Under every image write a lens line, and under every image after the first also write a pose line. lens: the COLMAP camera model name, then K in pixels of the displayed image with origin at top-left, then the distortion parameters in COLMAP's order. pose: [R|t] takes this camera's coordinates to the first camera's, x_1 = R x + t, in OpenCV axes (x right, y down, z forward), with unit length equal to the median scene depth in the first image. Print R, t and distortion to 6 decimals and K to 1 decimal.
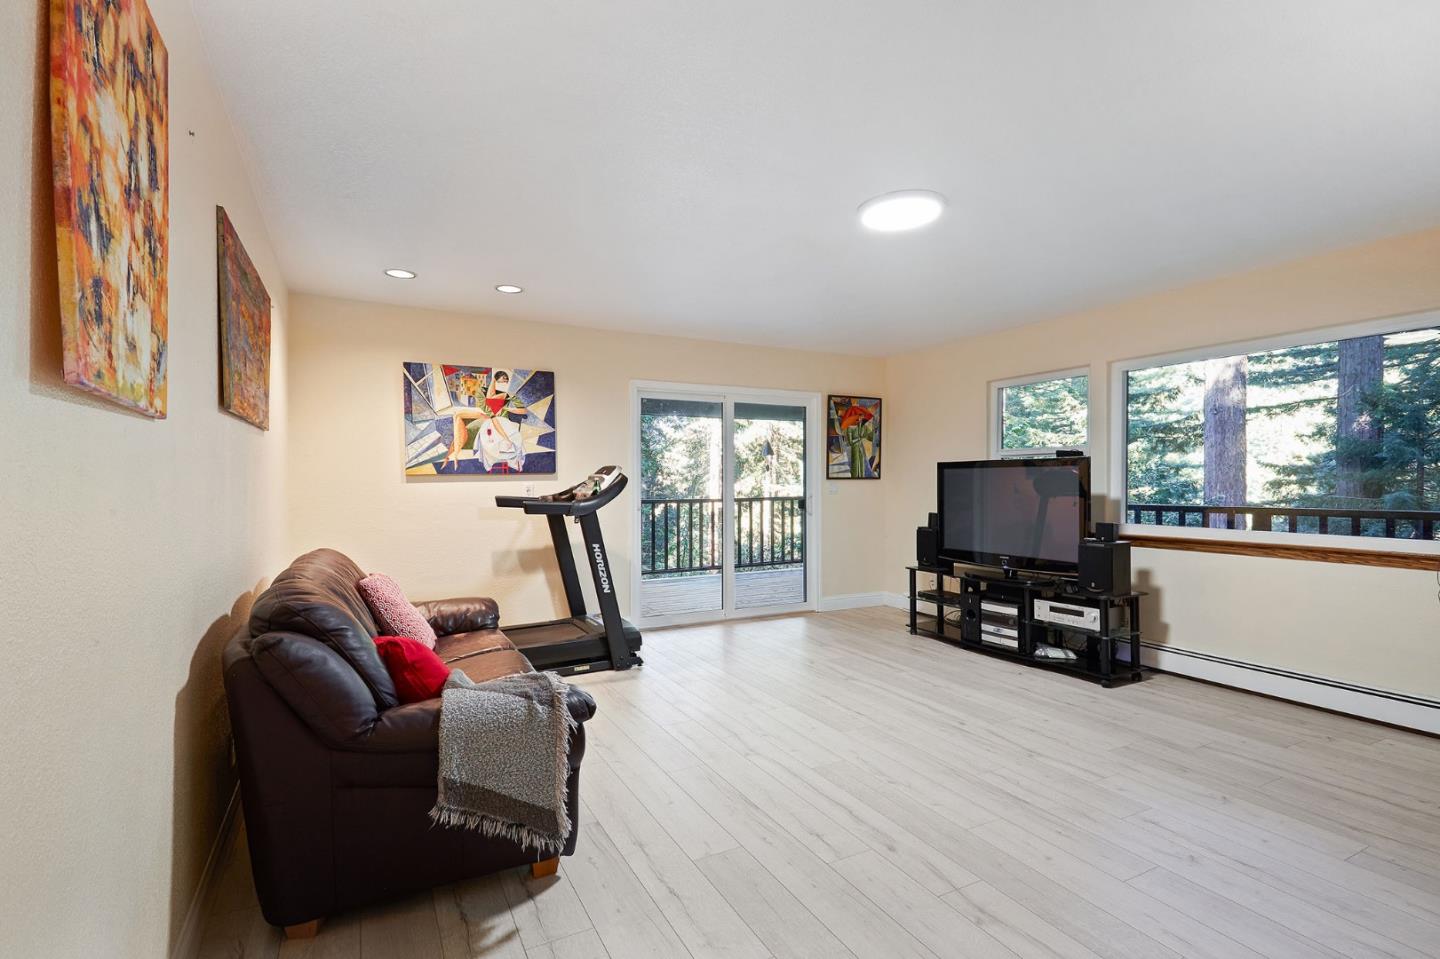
lens RADIAL K [[661.0, 0, 727.0], [0, 661.0, 480.9], [0, 0, 1]] dist [0.058911, -0.023239]
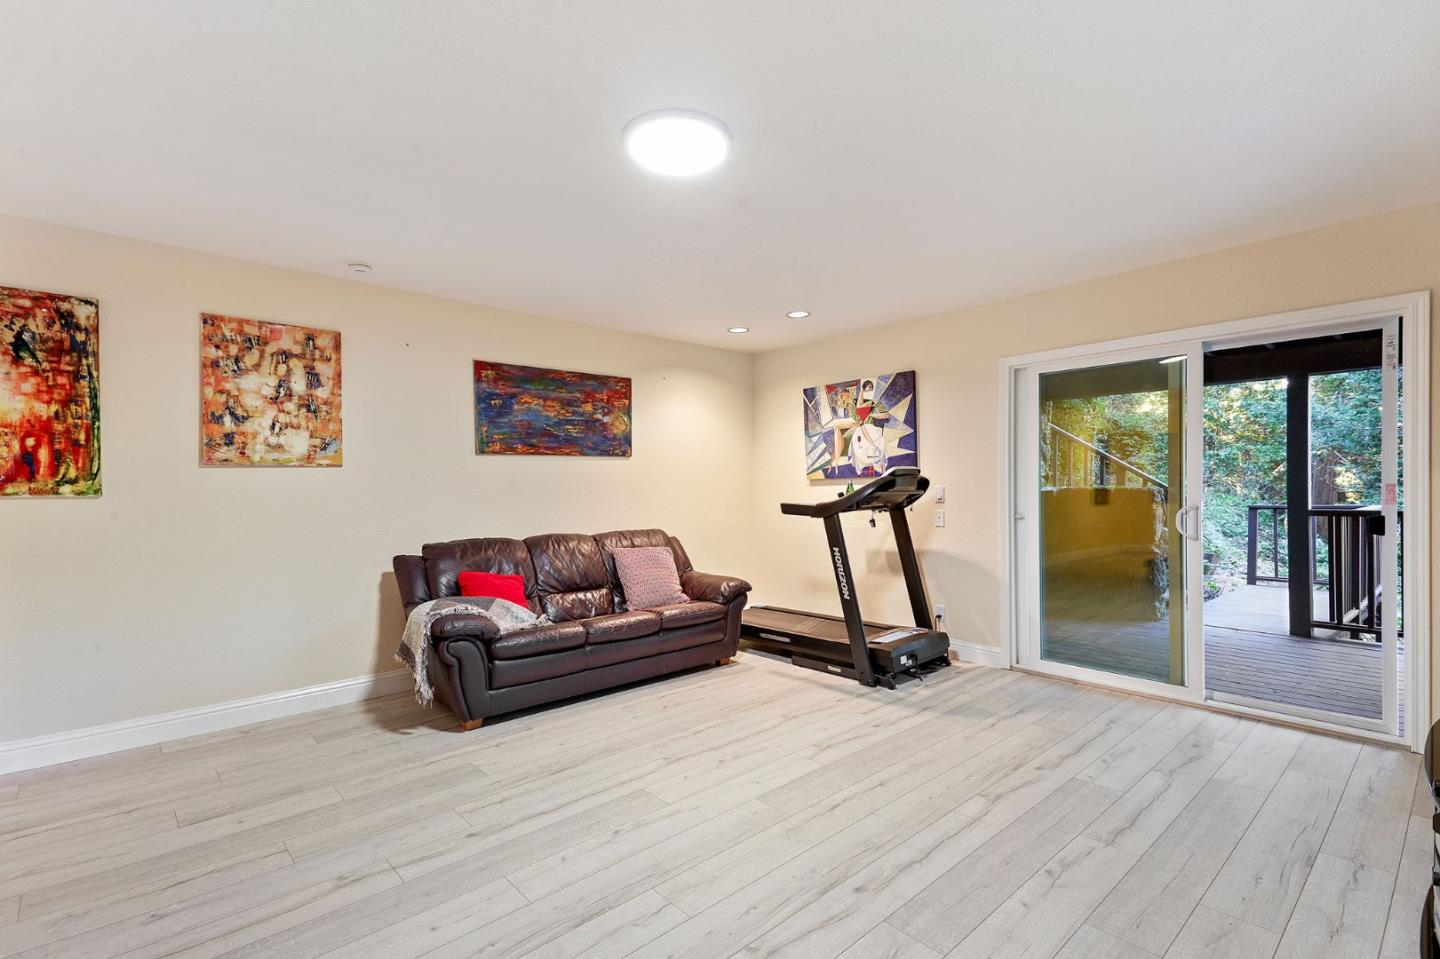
lens RADIAL K [[661.0, 0, 727.0], [0, 661.0, 480.9], [0, 0, 1]] dist [0.058911, -0.023239]
pose [[0.259982, -0.010312, -0.965558, 0.647218], [0.009441, 0.999922, -0.008137, 0.001841], [0.965567, -0.007001, 0.260059, 0.525554]]
